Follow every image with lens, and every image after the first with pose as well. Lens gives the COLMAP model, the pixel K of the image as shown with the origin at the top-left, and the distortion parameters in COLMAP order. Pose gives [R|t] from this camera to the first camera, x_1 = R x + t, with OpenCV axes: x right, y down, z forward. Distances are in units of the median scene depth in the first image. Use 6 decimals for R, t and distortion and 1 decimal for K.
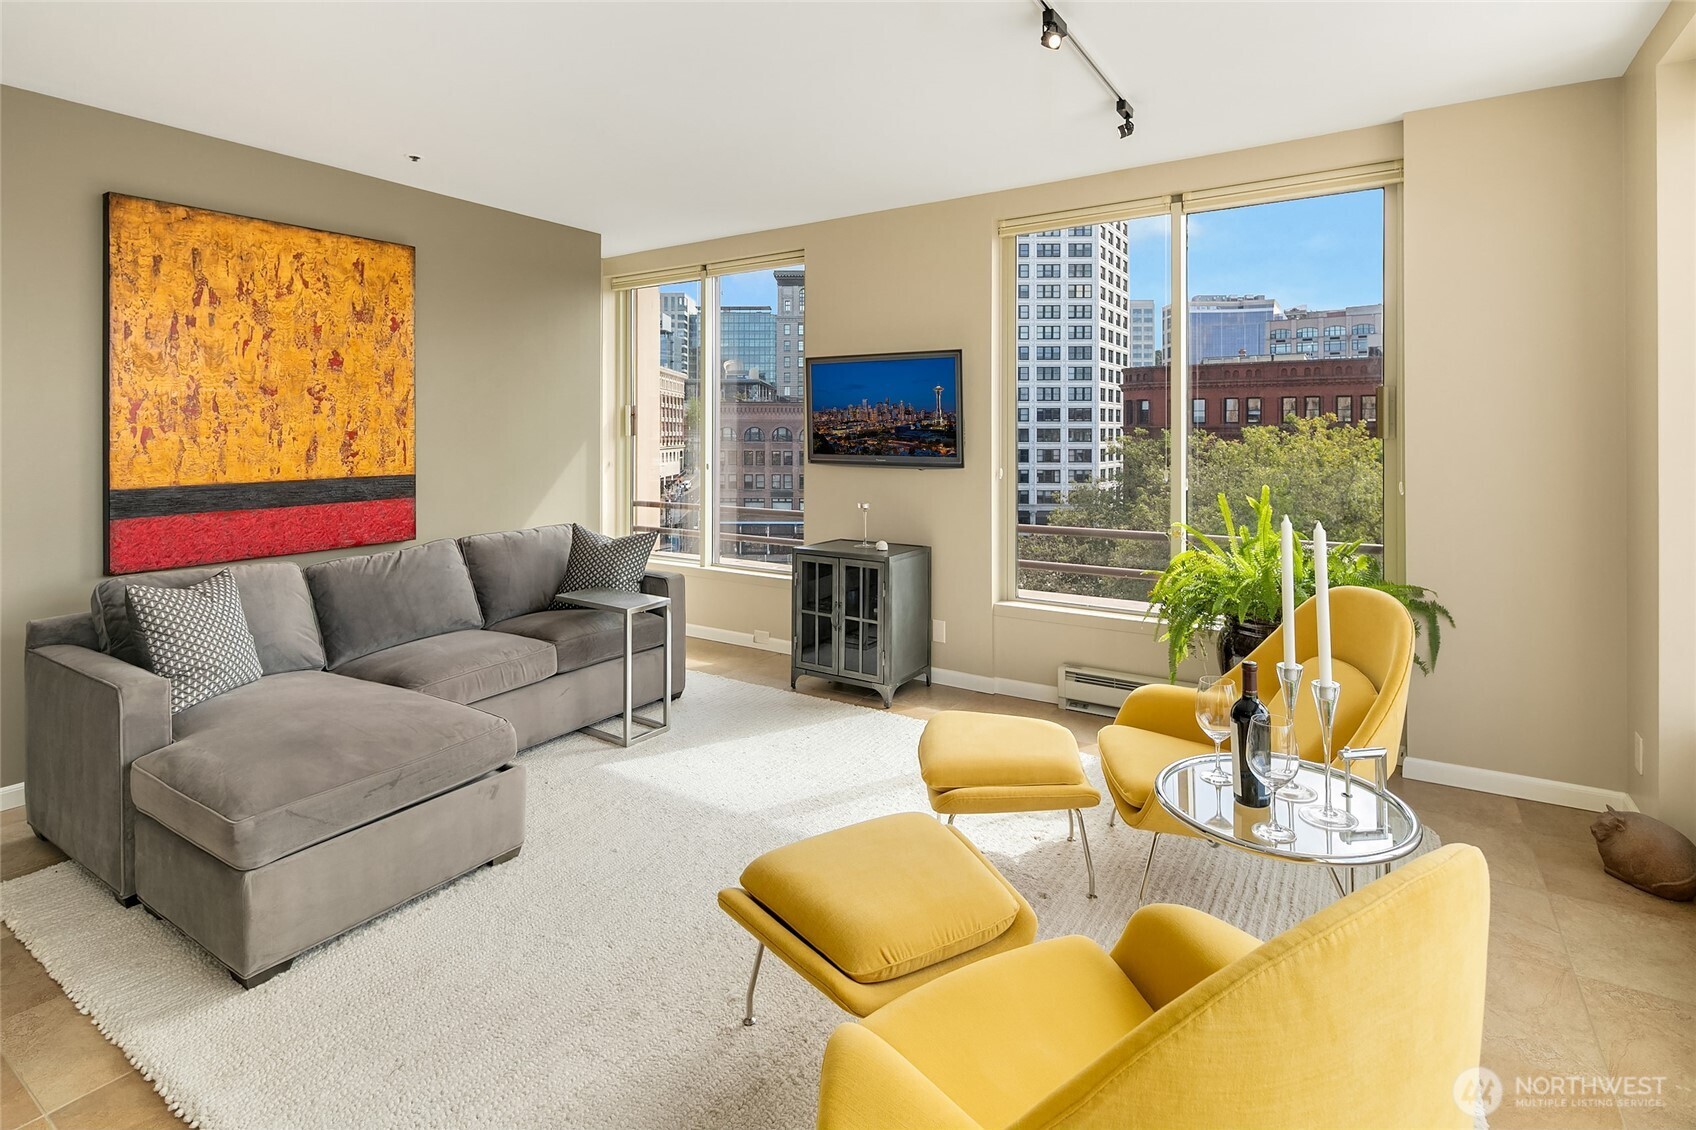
lens RADIAL K [[798.0, 0, 828.3], [0, 798.0, 437.5], [0, 0, 1]] dist [-0.001913, -0.000436]
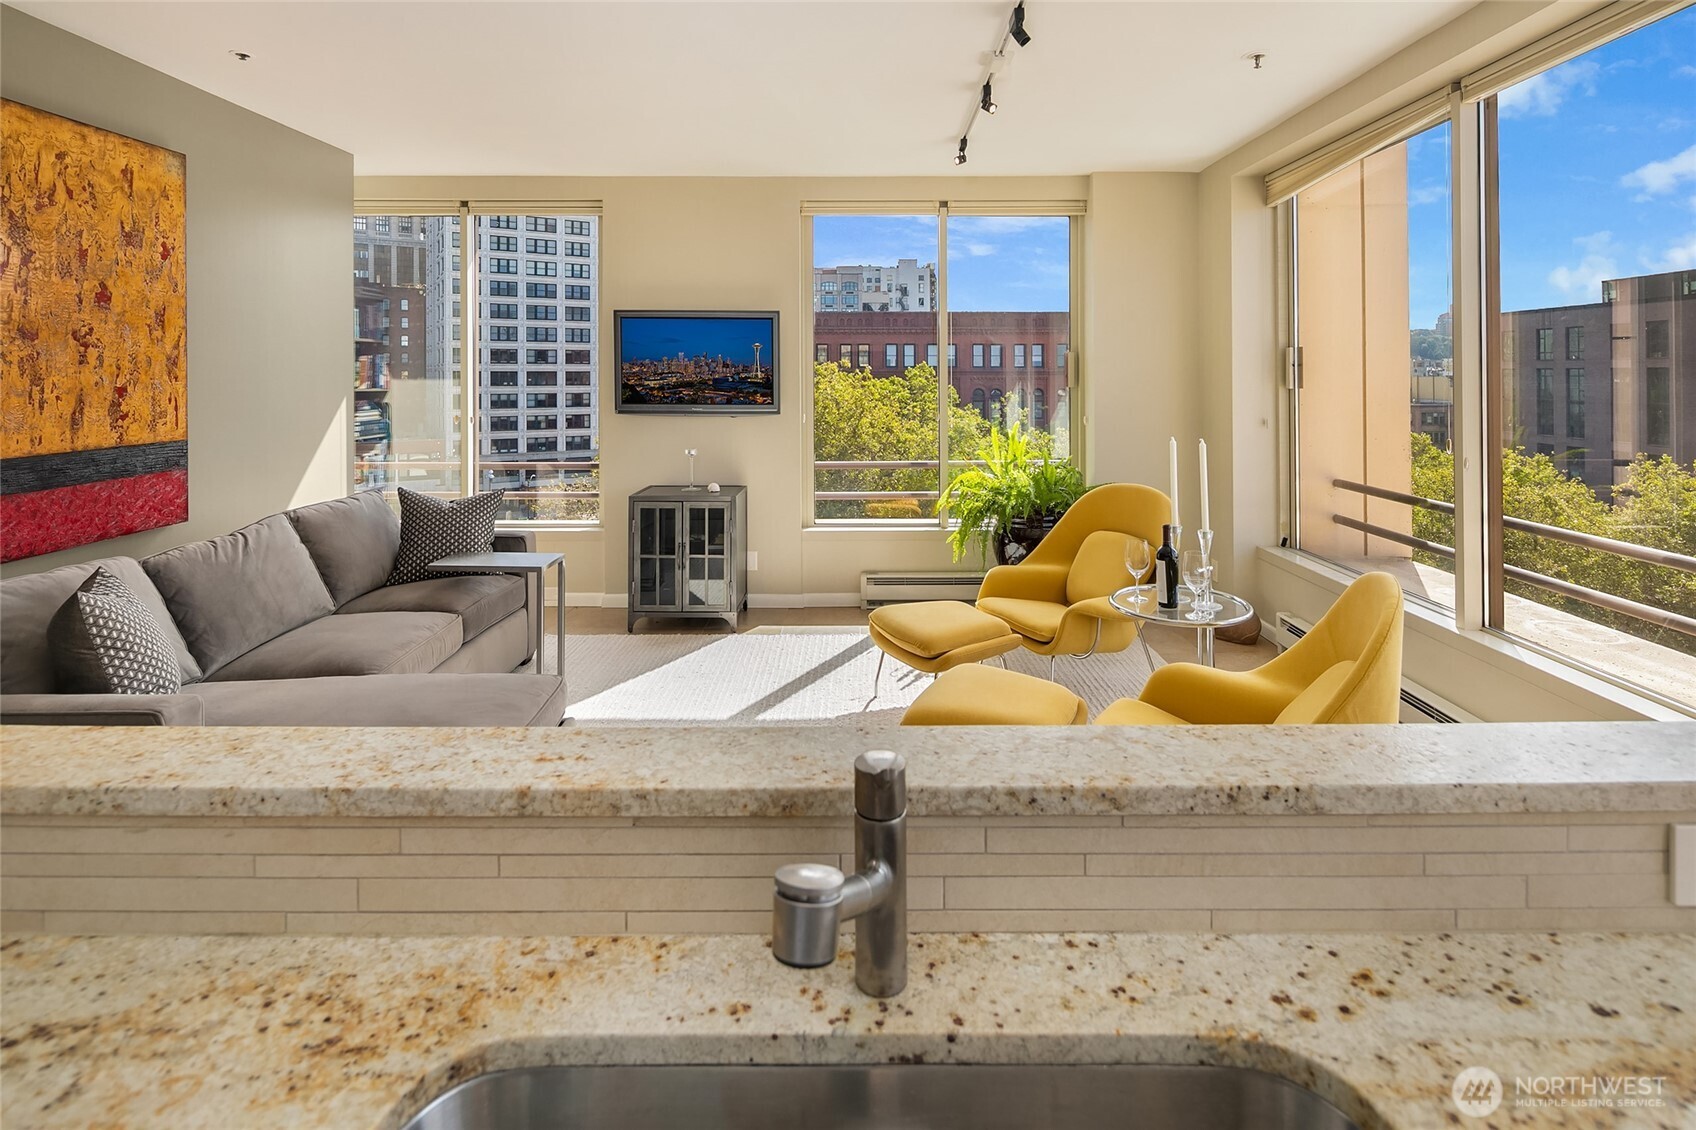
lens RADIAL K [[846.7, 0, 810.8], [0, 846.7, 381.3], [0, 0, 1]] dist [-0.002927, -0.000785]
pose [[0.843237, -0.003901, 0.537529, -0.439082], [0.003169, 0.999992, 0.002286, -0.012309], [-0.537533, -0.000224, 0.843242, -0.048262]]
